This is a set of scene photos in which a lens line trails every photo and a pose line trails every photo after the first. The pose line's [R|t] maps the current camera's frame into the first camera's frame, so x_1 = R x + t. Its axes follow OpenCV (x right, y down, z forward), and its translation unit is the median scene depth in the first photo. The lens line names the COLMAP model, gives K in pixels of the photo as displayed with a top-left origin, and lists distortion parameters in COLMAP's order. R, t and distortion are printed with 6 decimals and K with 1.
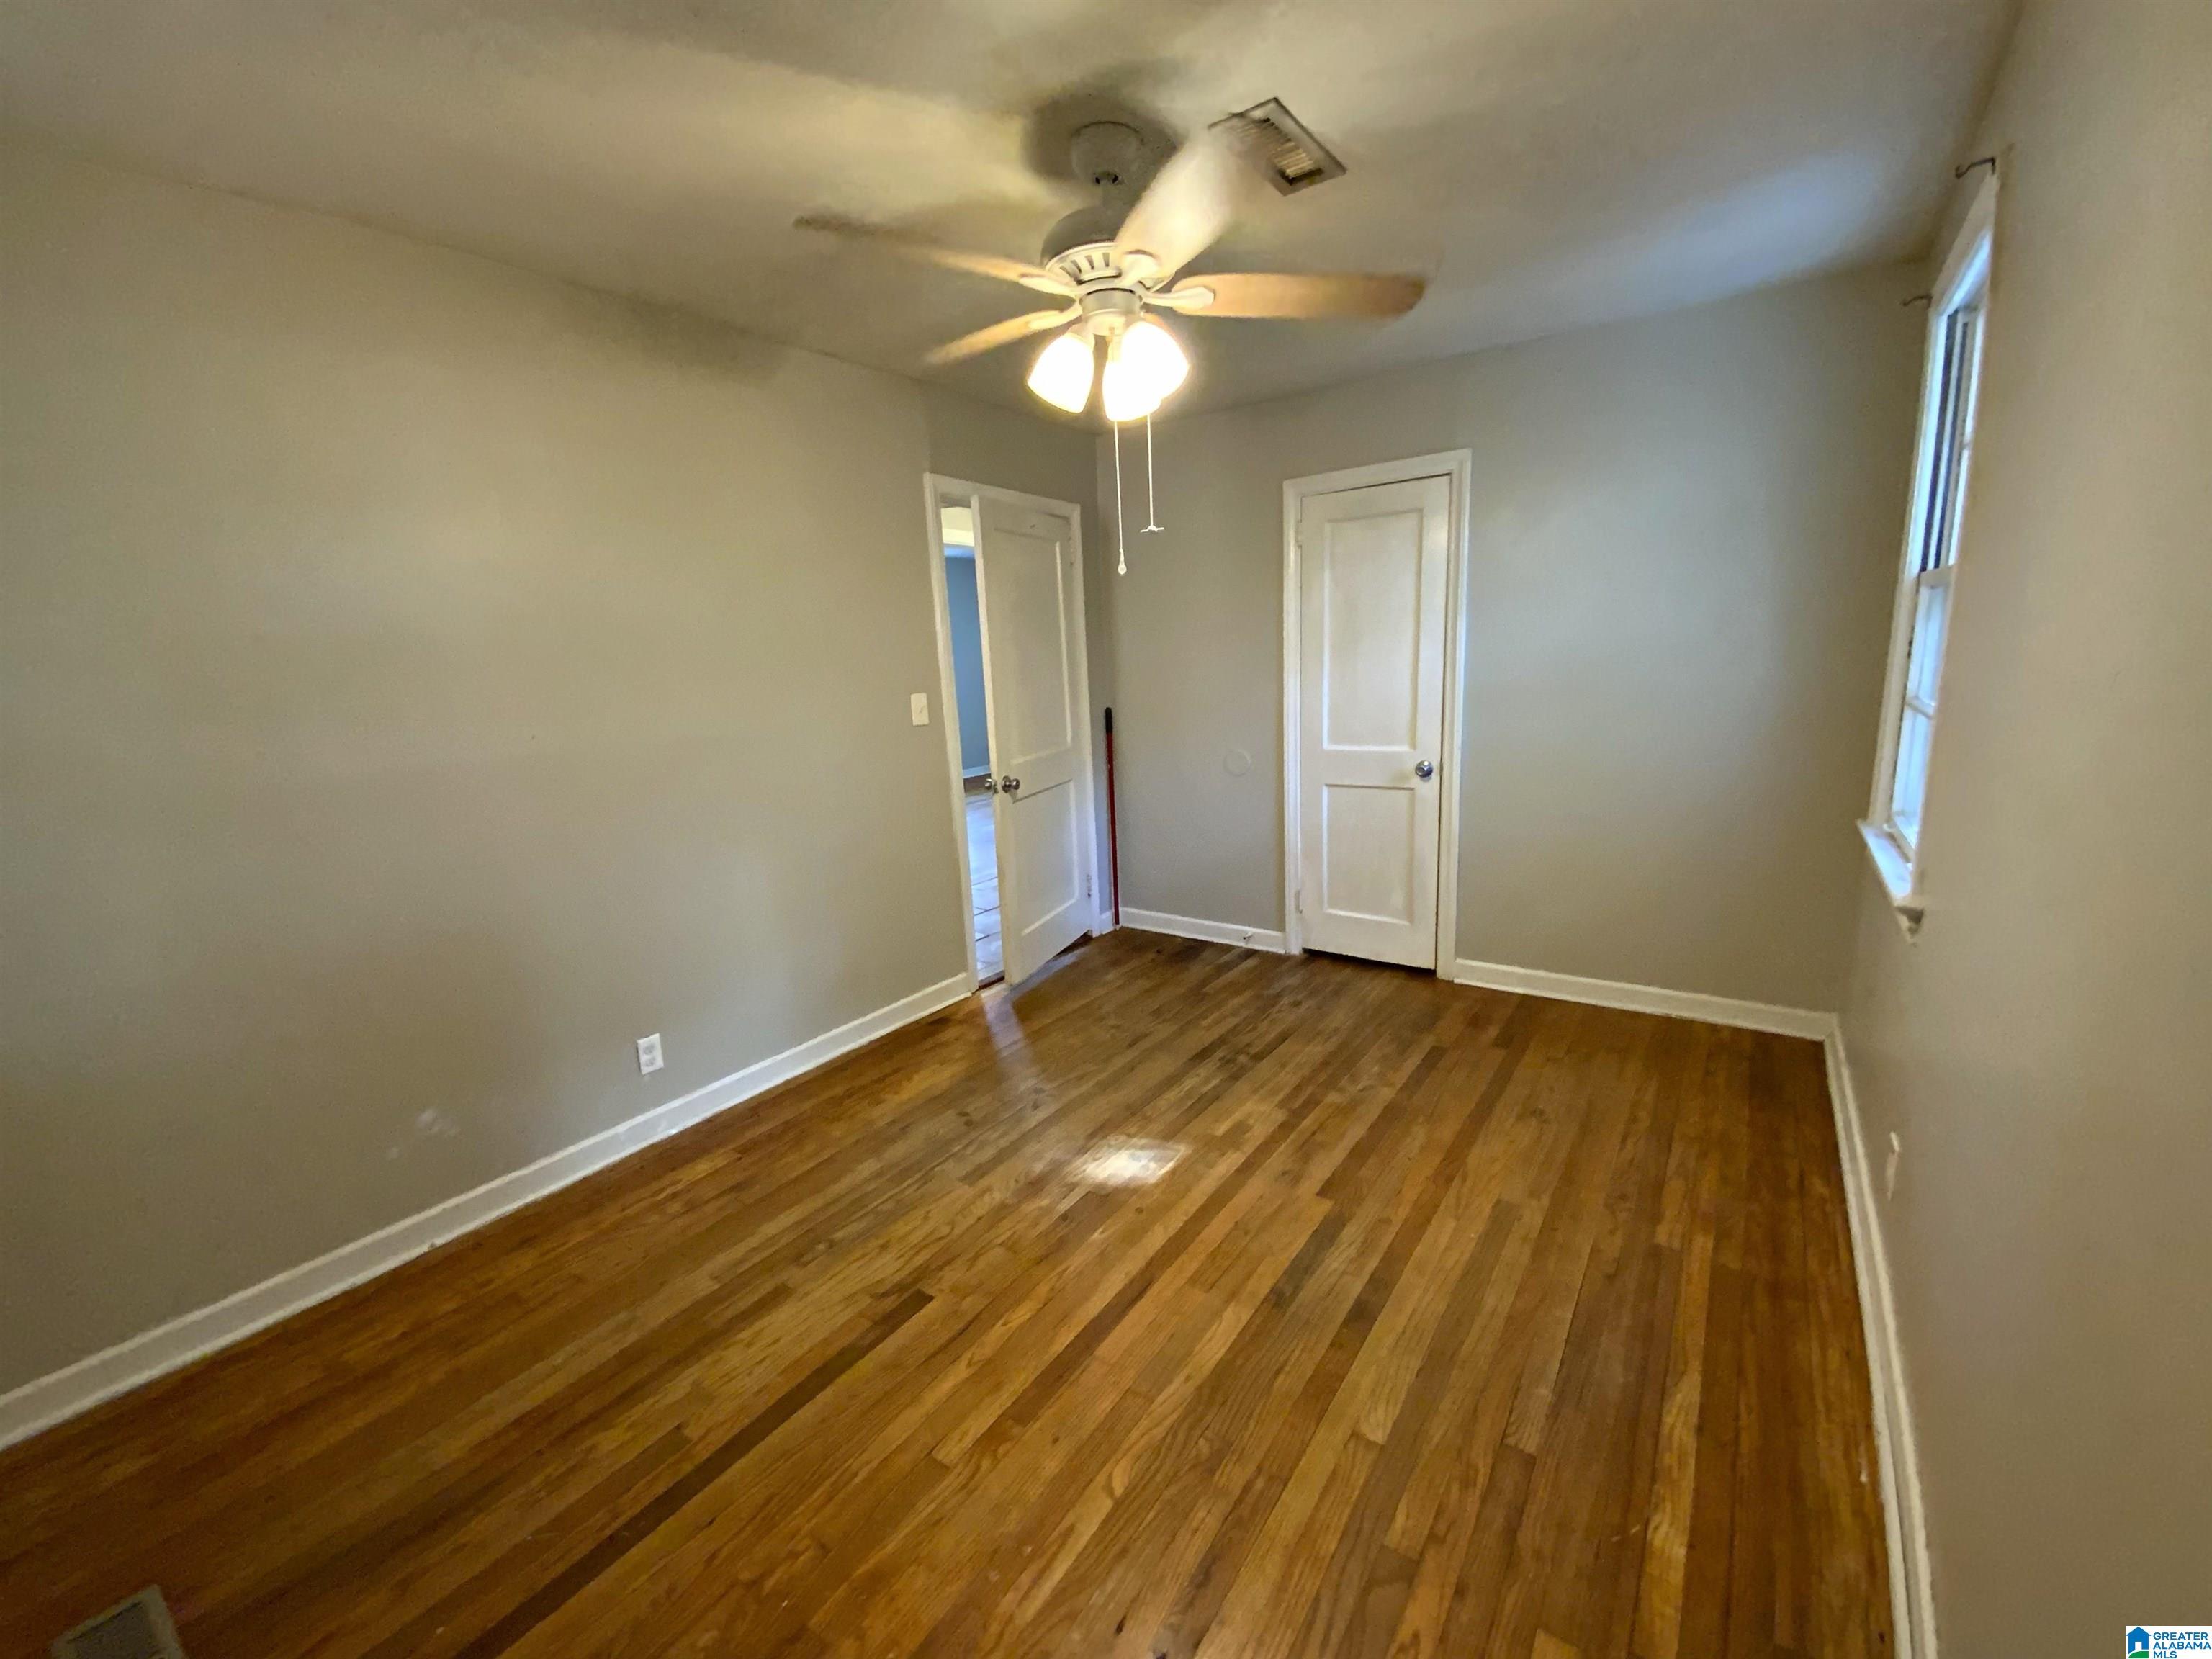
lens RADIAL K [[895.9, 0, 1110.2], [0, 895.9, 829.4], [0, 0, 1]] dist [0.022554, -0.017730]
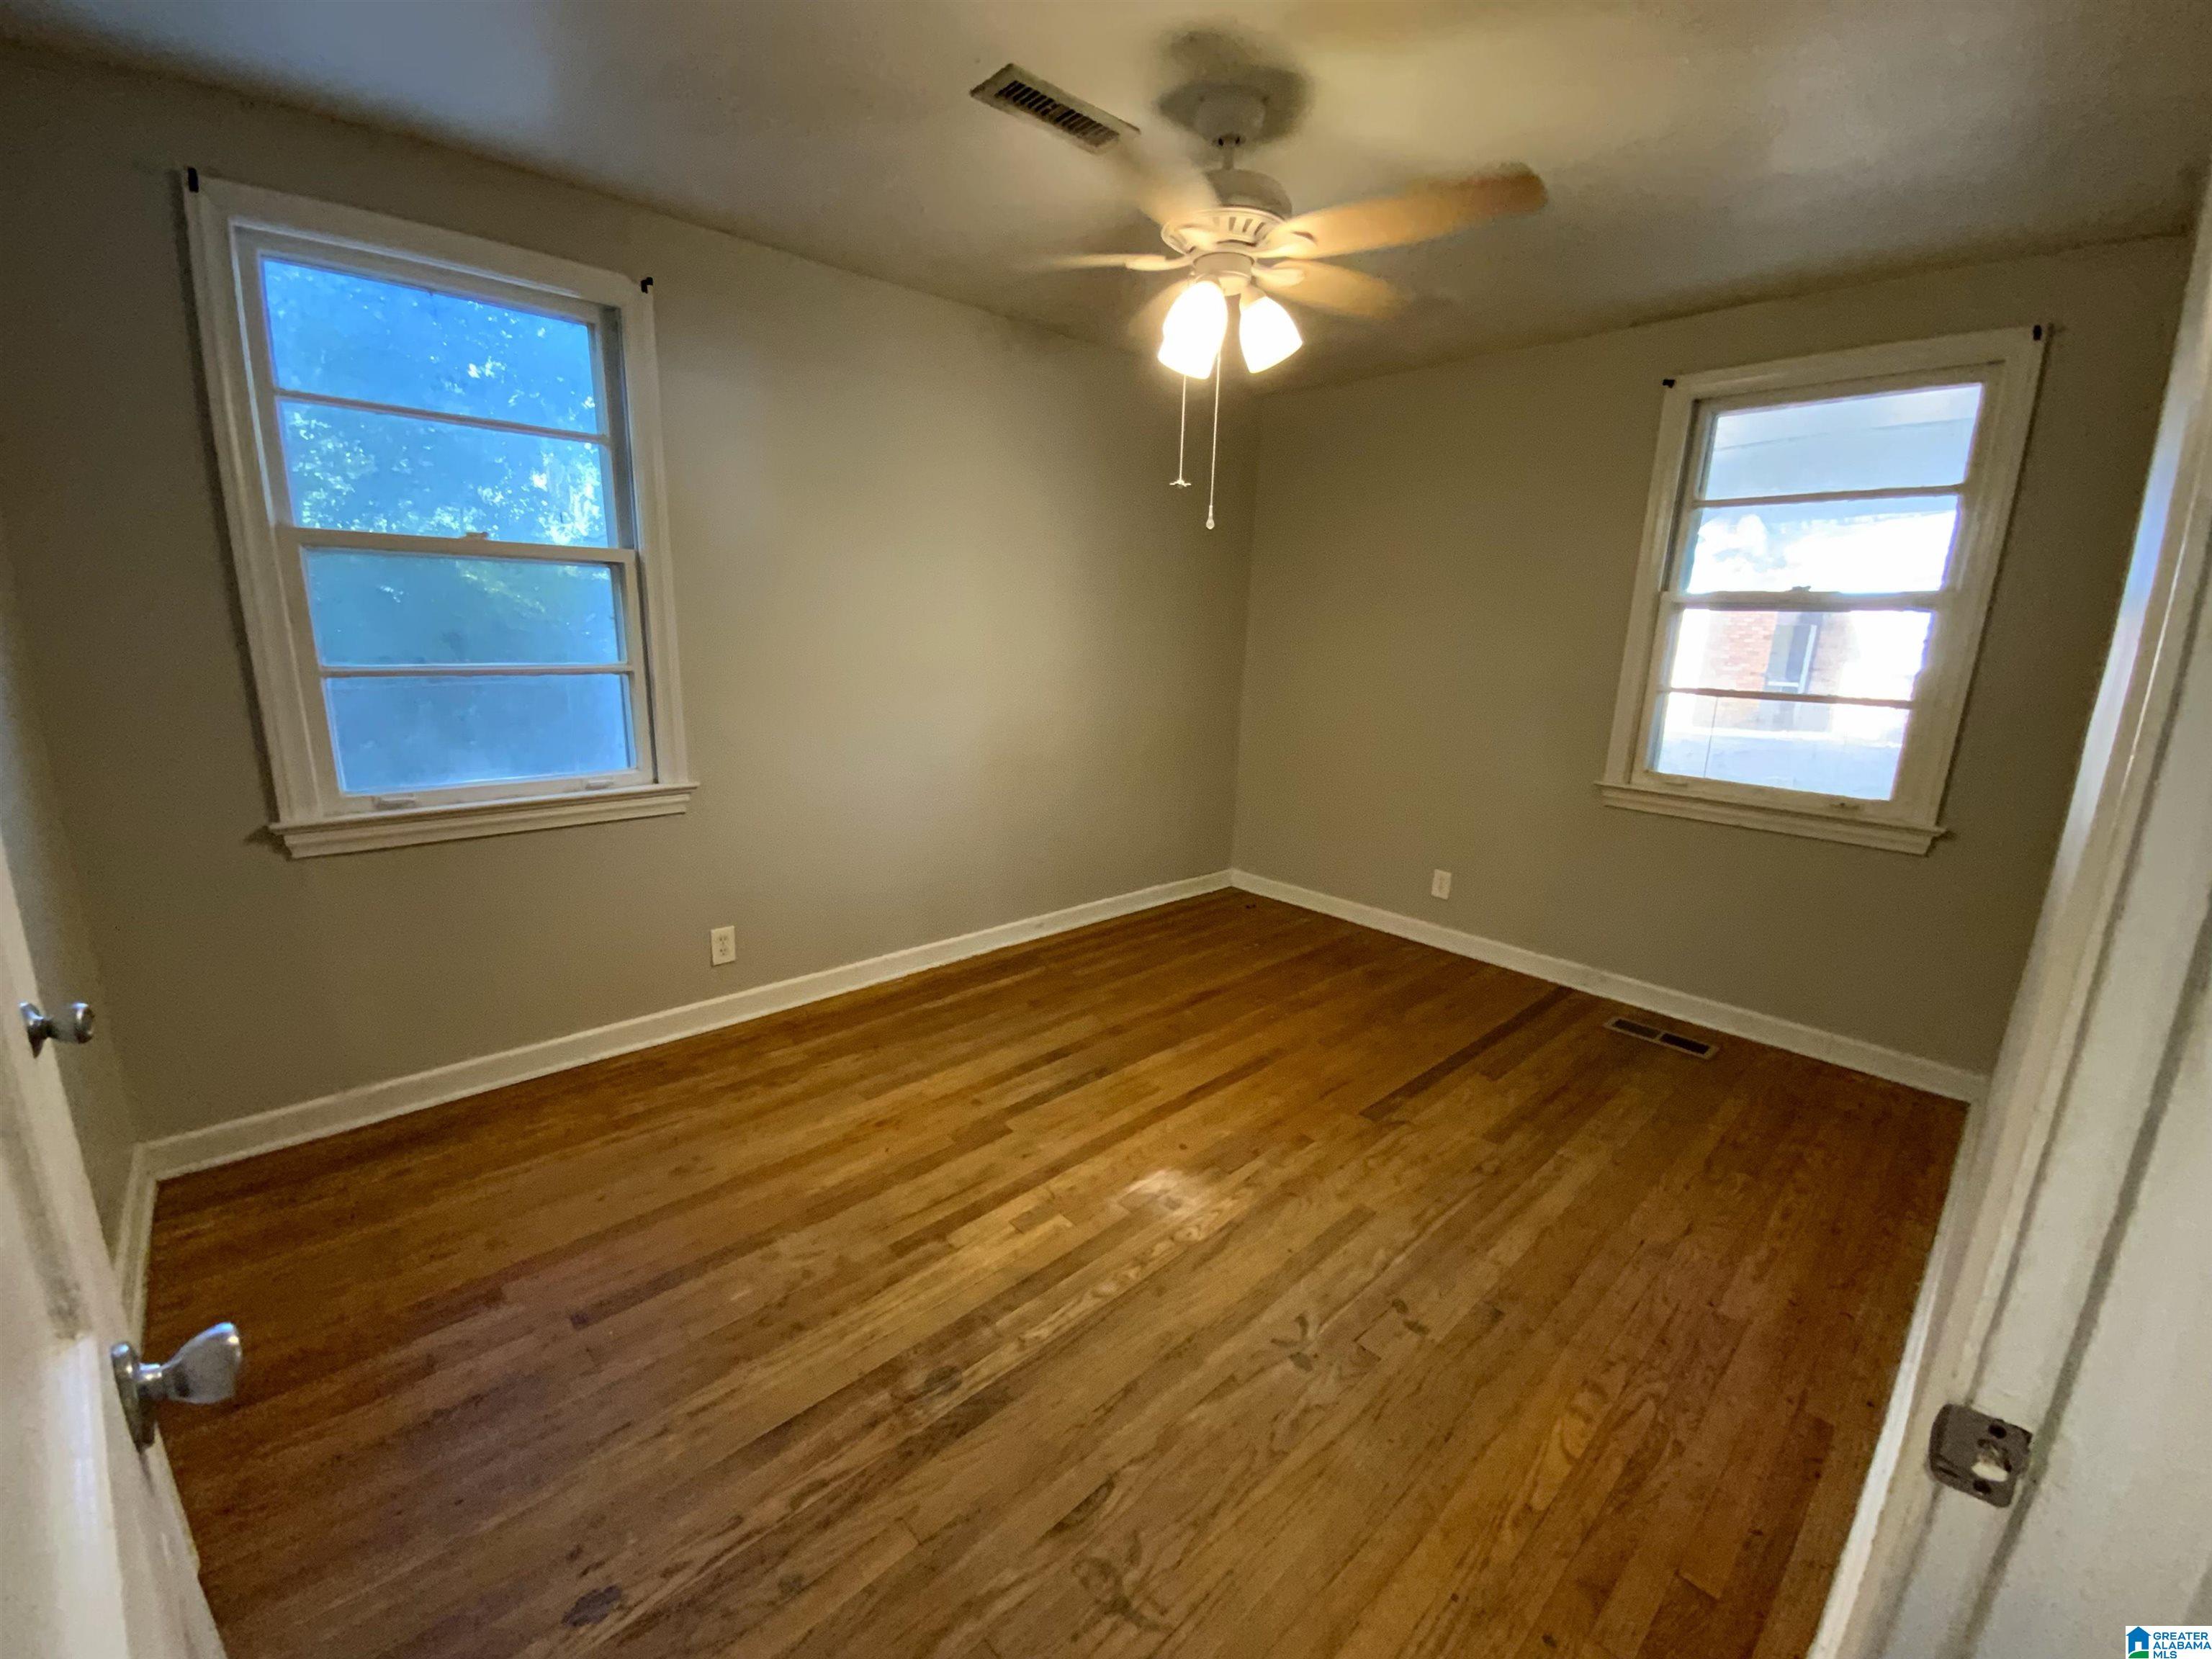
lens RADIAL K [[894.5, 0, 1112.4], [0, 894.5, 830.5], [0, 0, 1]] dist [0.001694, -0.009220]
pose [[-0.979593, -0.033779, 0.198131, -0.073431], [0.051122, 0.911480, 0.408155, -0.308078], [-0.194379, 0.409954, -0.891153, 1.647582]]
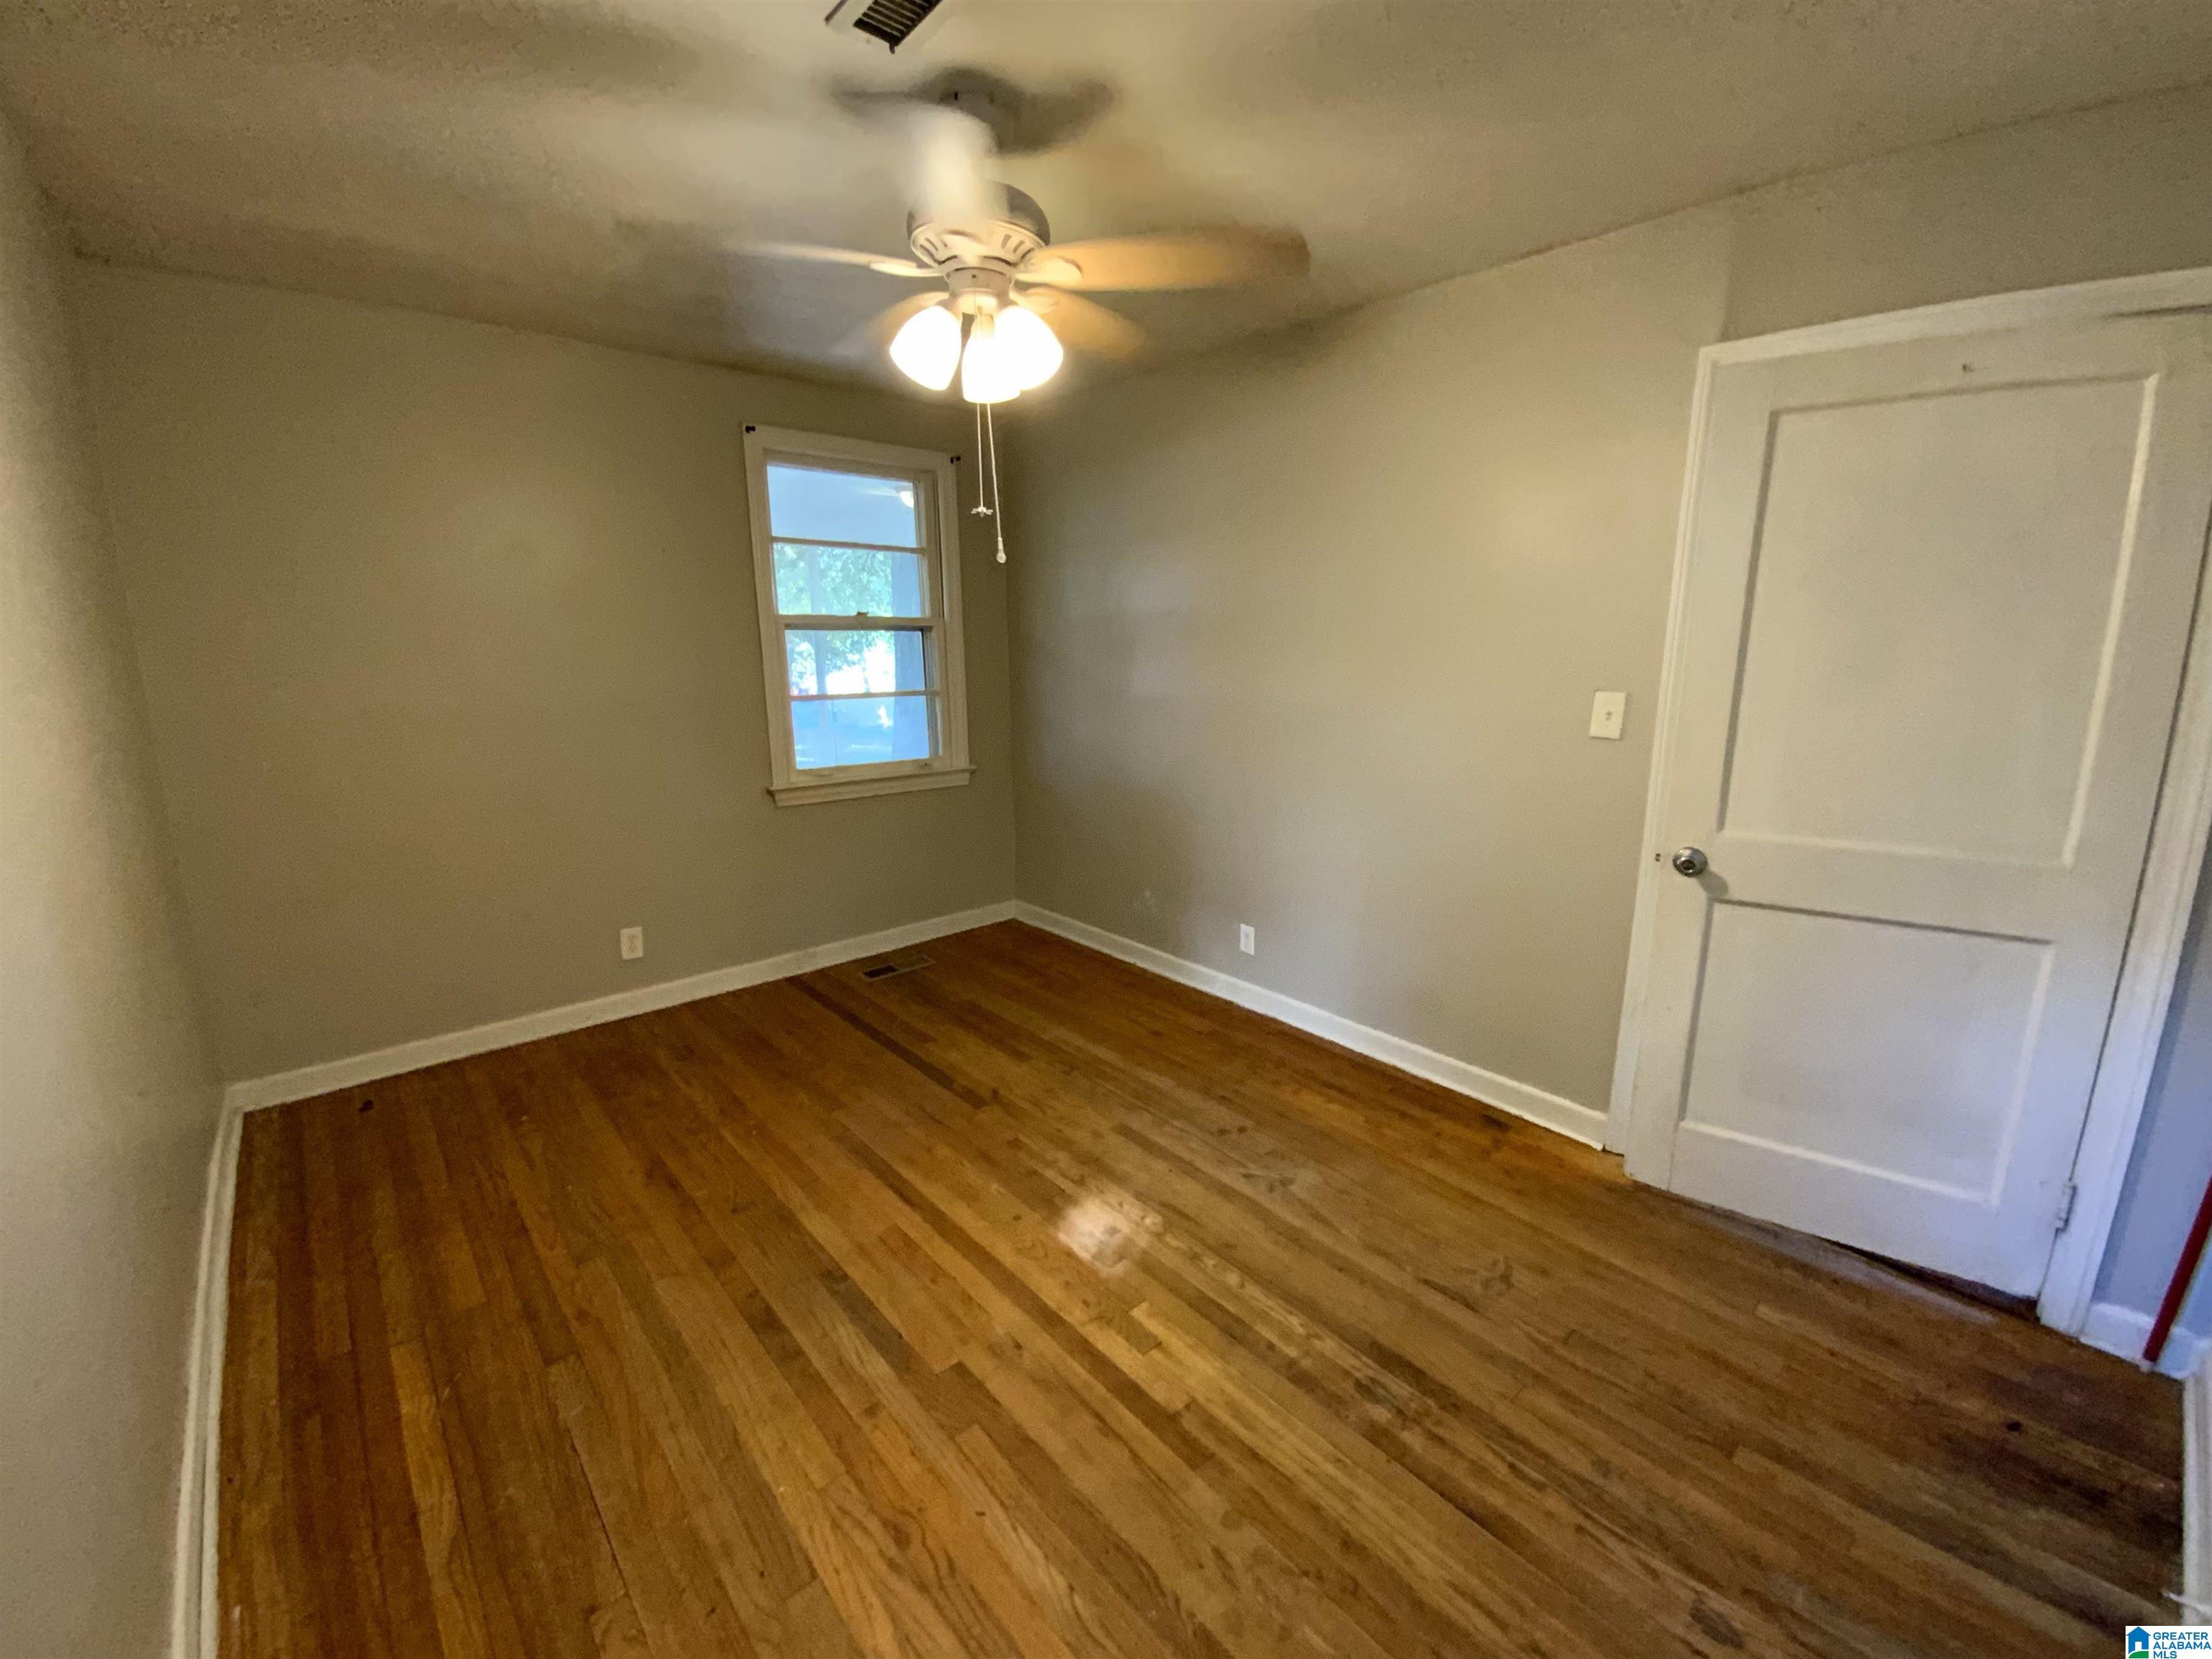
lens RADIAL K [[895.9, 0, 1110.2], [0, 895.9, 829.4], [0, 0, 1]] dist [0.022554, -0.017730]
pose [[-0.227733, 0.243385, -0.942816, 0.763415], [-0.184176, 0.940013, 0.287149, -0.250597], [0.956147, 0.239038, -0.169246, 1.072975]]
